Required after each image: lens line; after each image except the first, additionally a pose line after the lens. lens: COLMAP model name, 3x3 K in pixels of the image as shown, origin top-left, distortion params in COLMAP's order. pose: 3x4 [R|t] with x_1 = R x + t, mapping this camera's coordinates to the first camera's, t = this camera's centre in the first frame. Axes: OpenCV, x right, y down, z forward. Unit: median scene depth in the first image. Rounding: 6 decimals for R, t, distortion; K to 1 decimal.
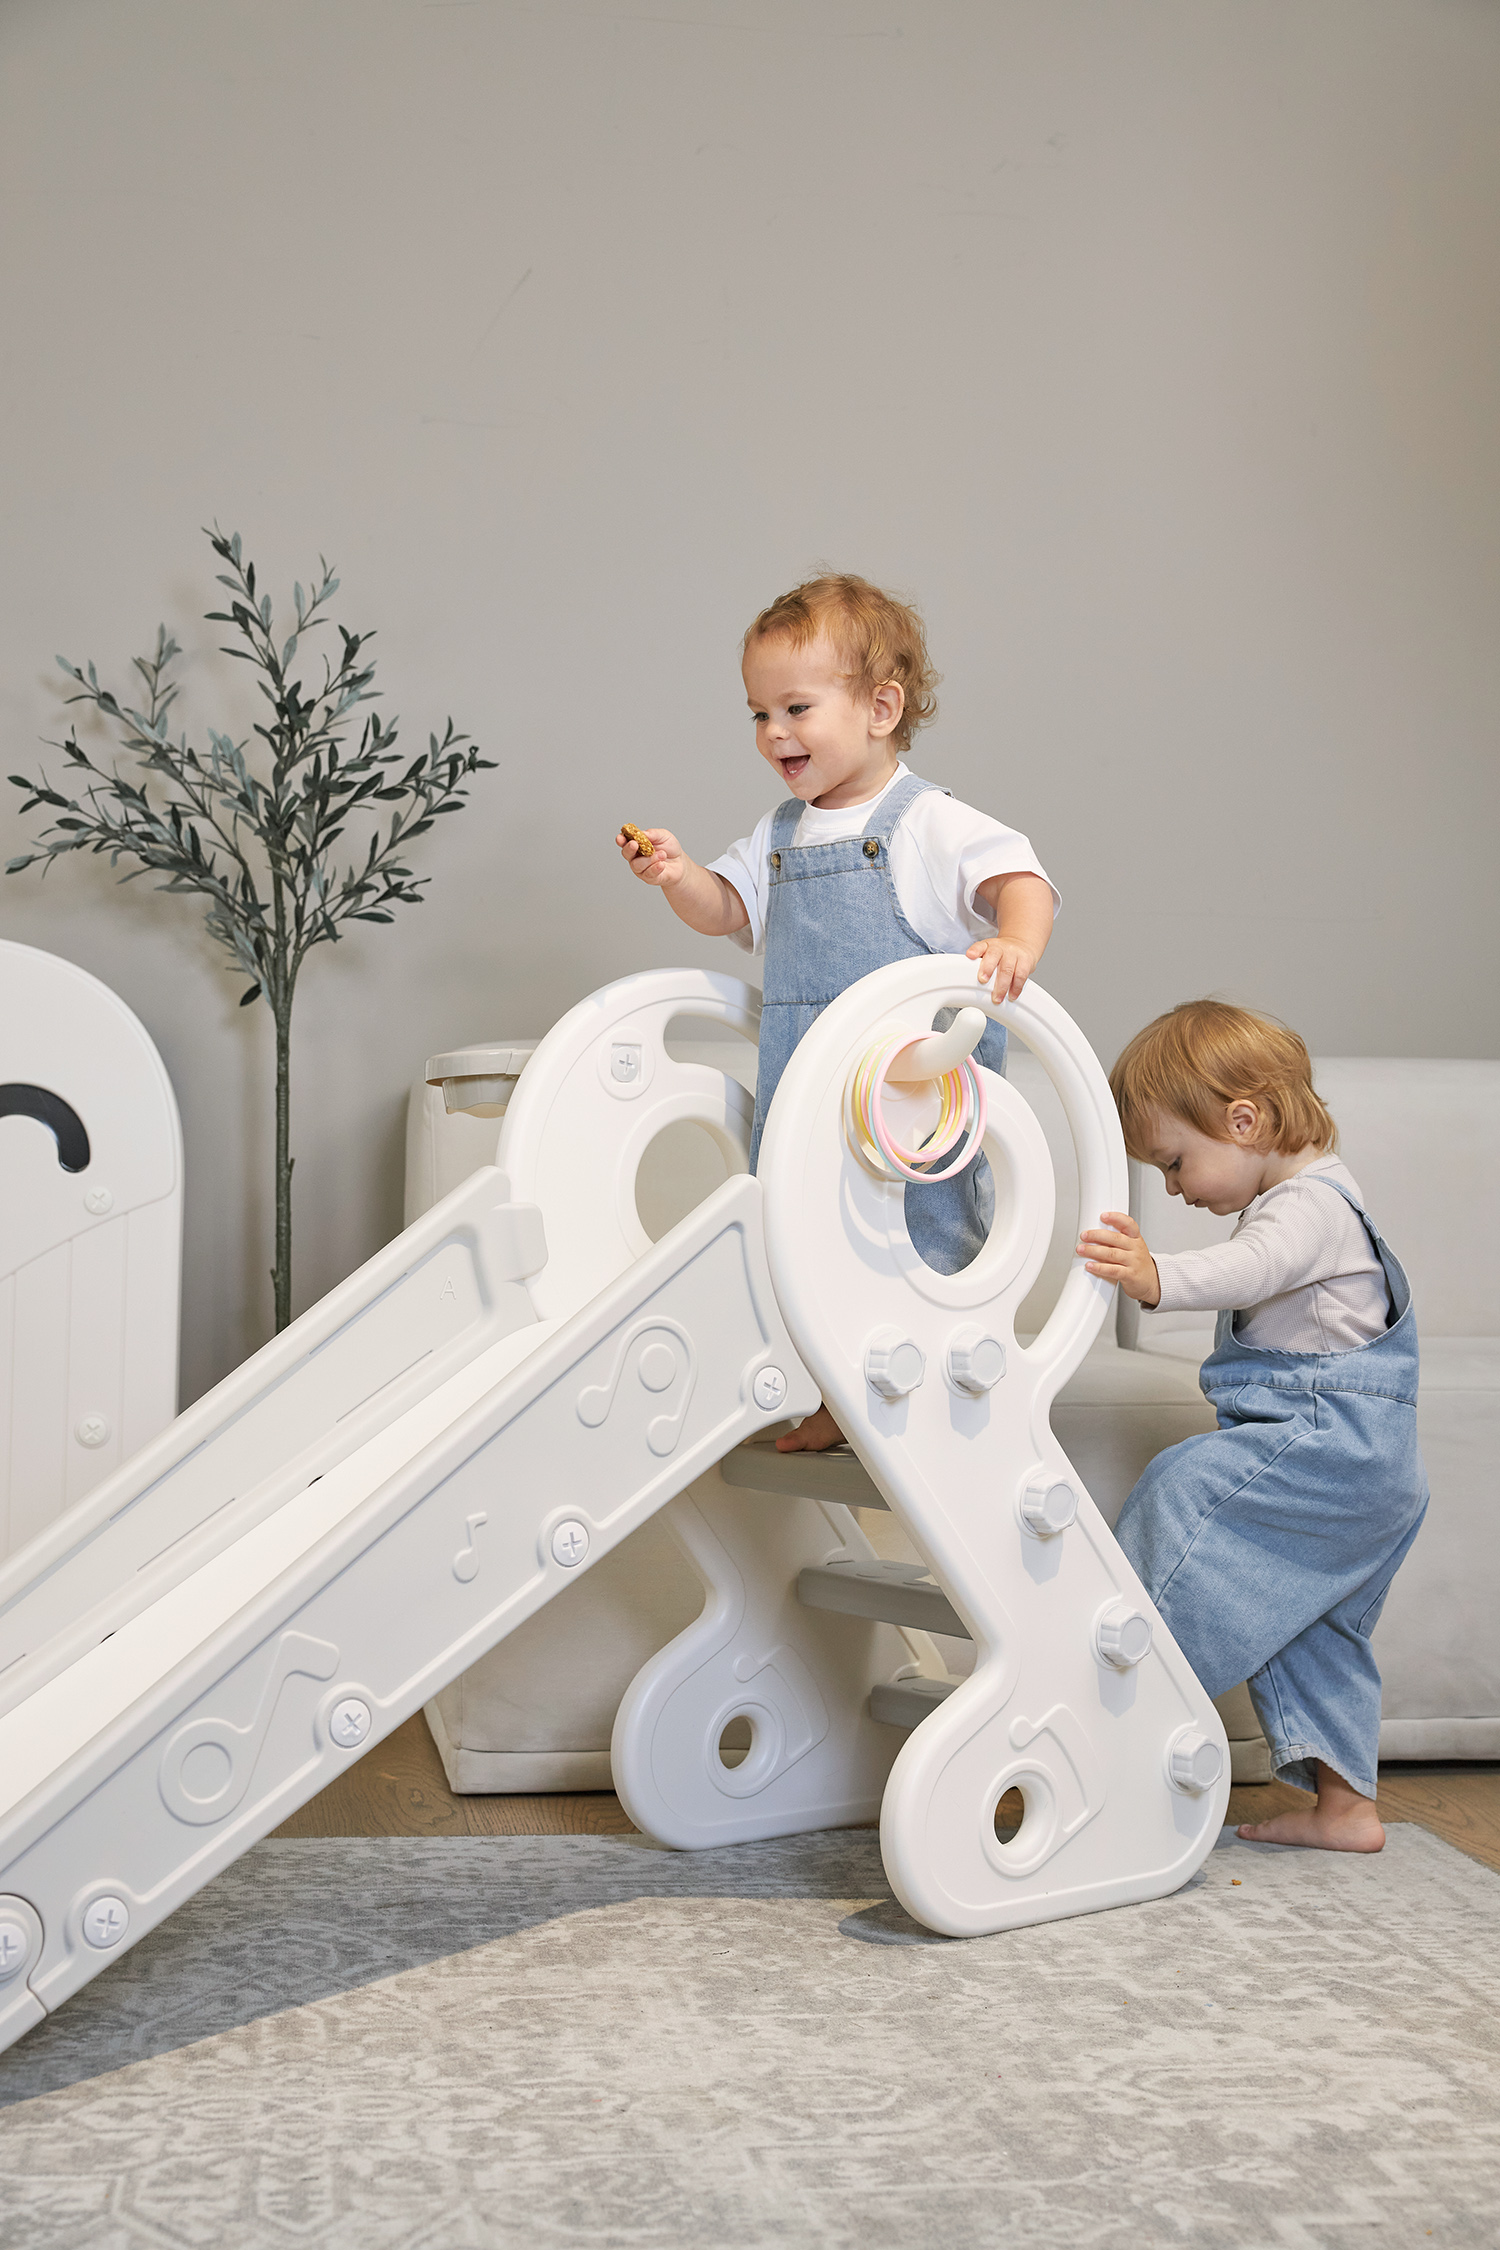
lens RADIAL K [[2885.6, 0, 764.3], [0, 2885.6, 1070.4], [0, 0, 1]] dist [-0.038013, 0.000000]
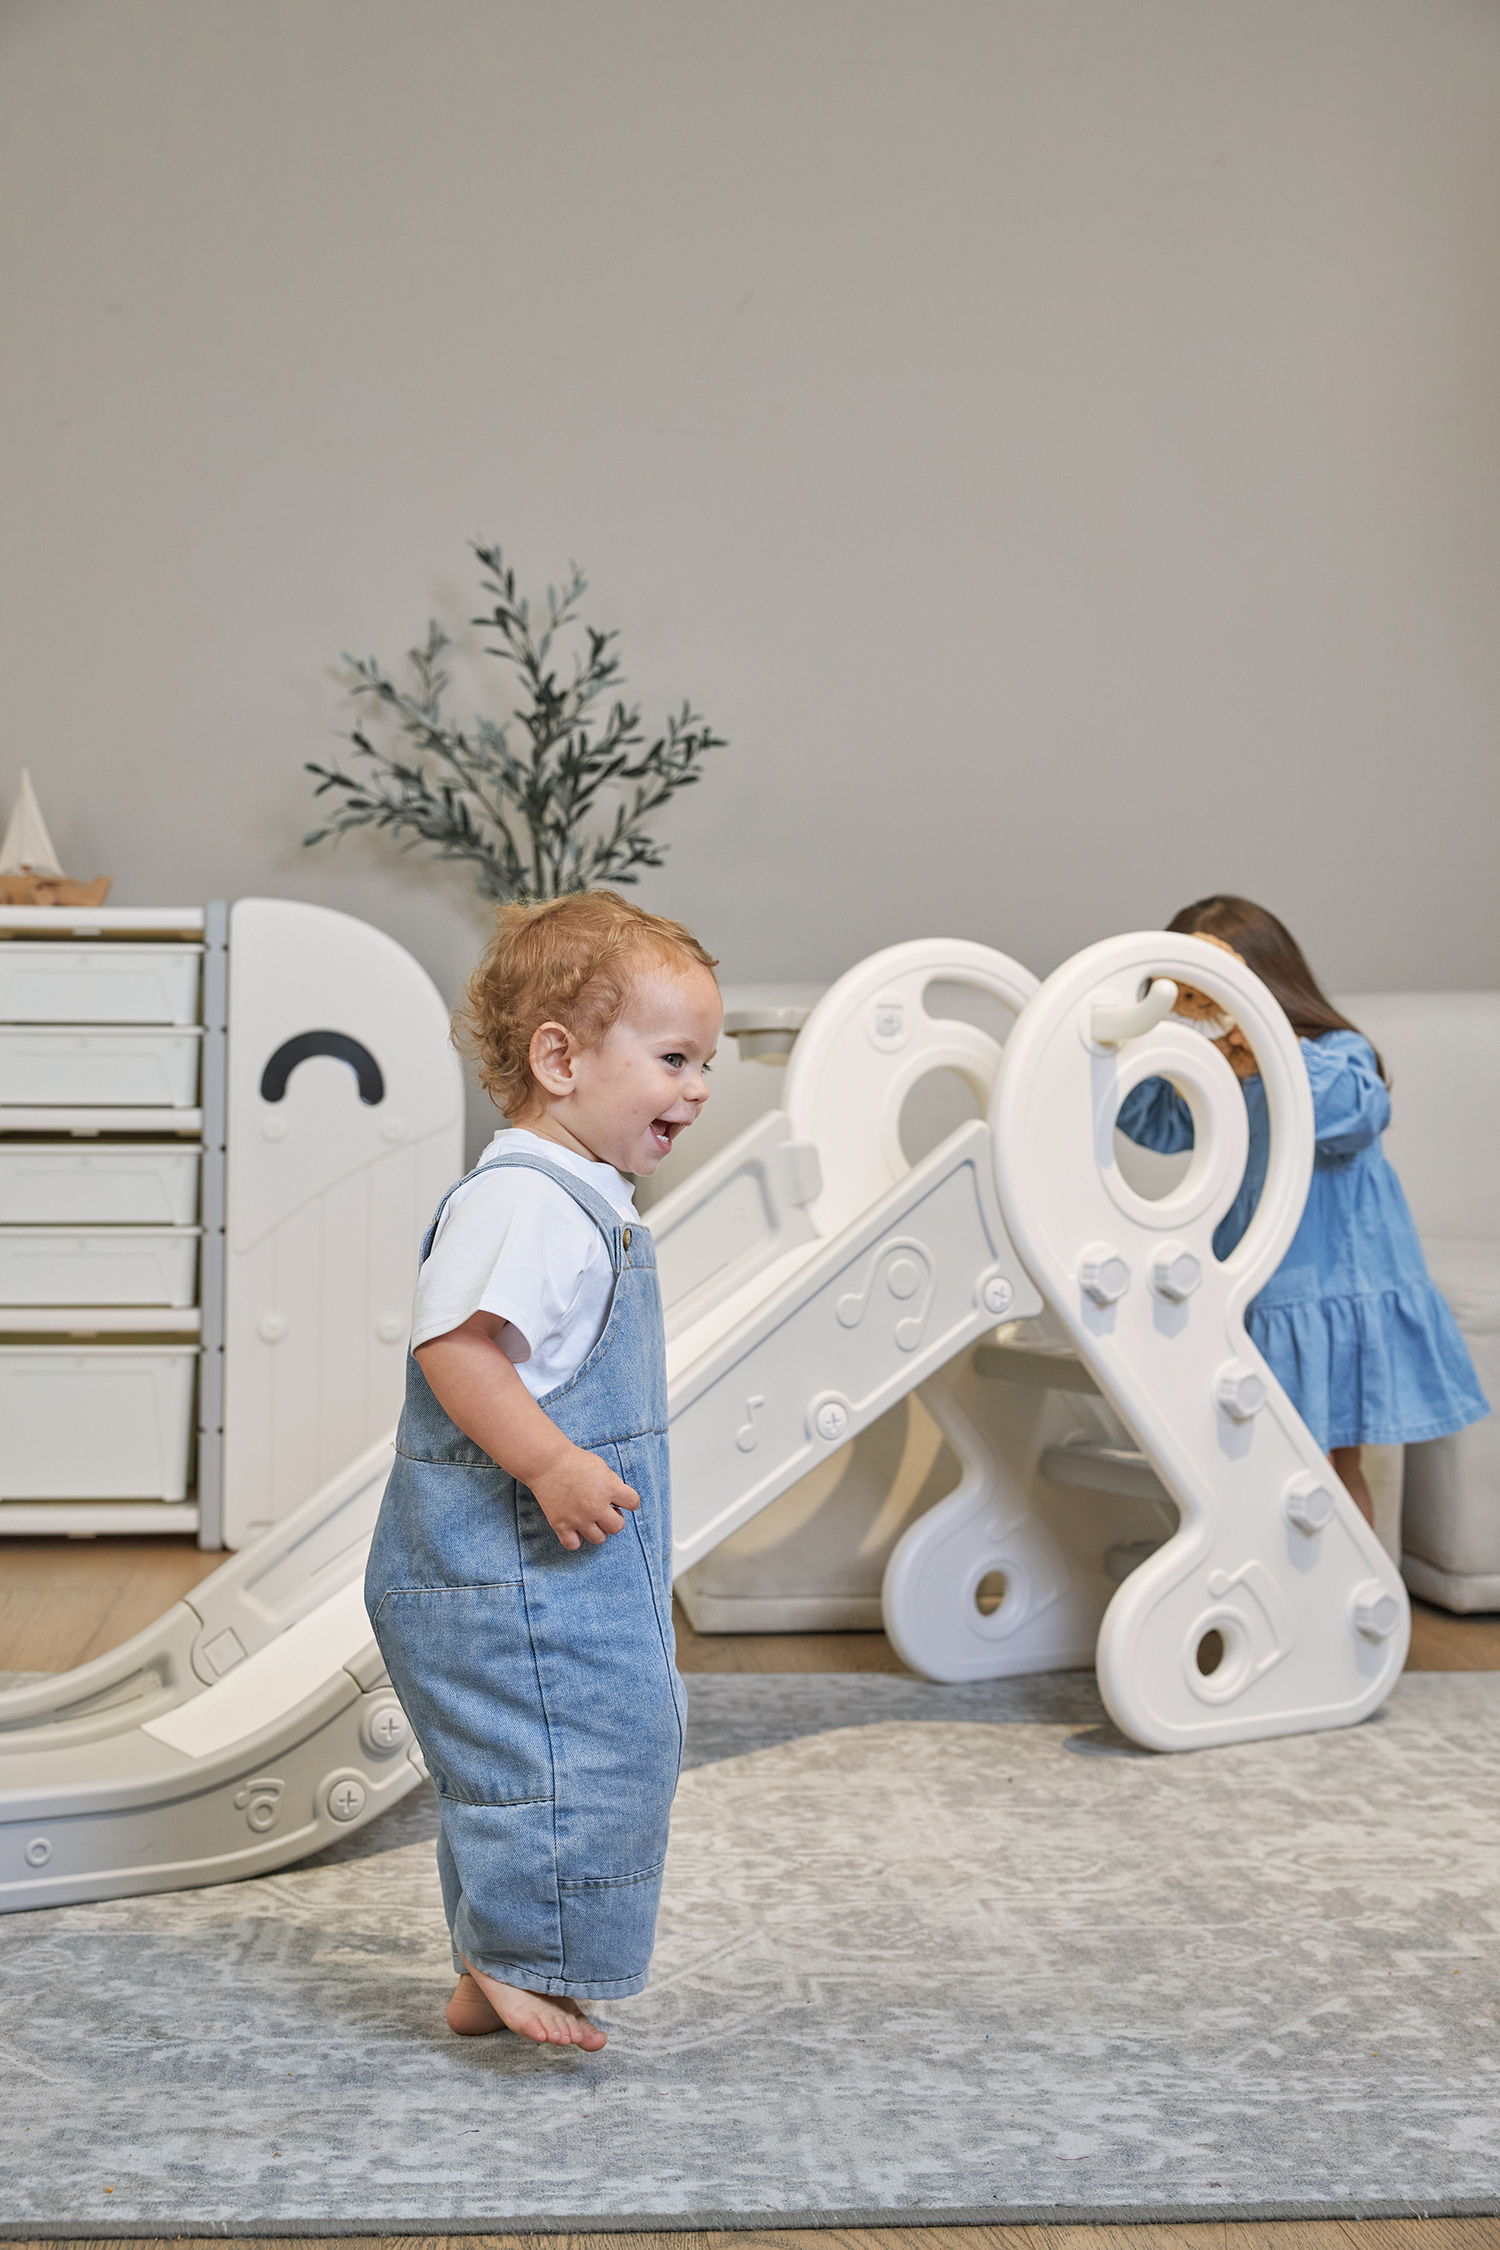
lens RADIAL K [[2885.6, 0, 755.0], [0, 2885.6, 1118.7], [0, 0, 1]] dist [-0.038013, 0.000000]
pose [[0.996082, -0.005870, -0.088242, 0.007522], [0.010426, 0.998631, 0.051260, -0.025846], [0.087821, -0.051979, 0.994779, -0.194003]]
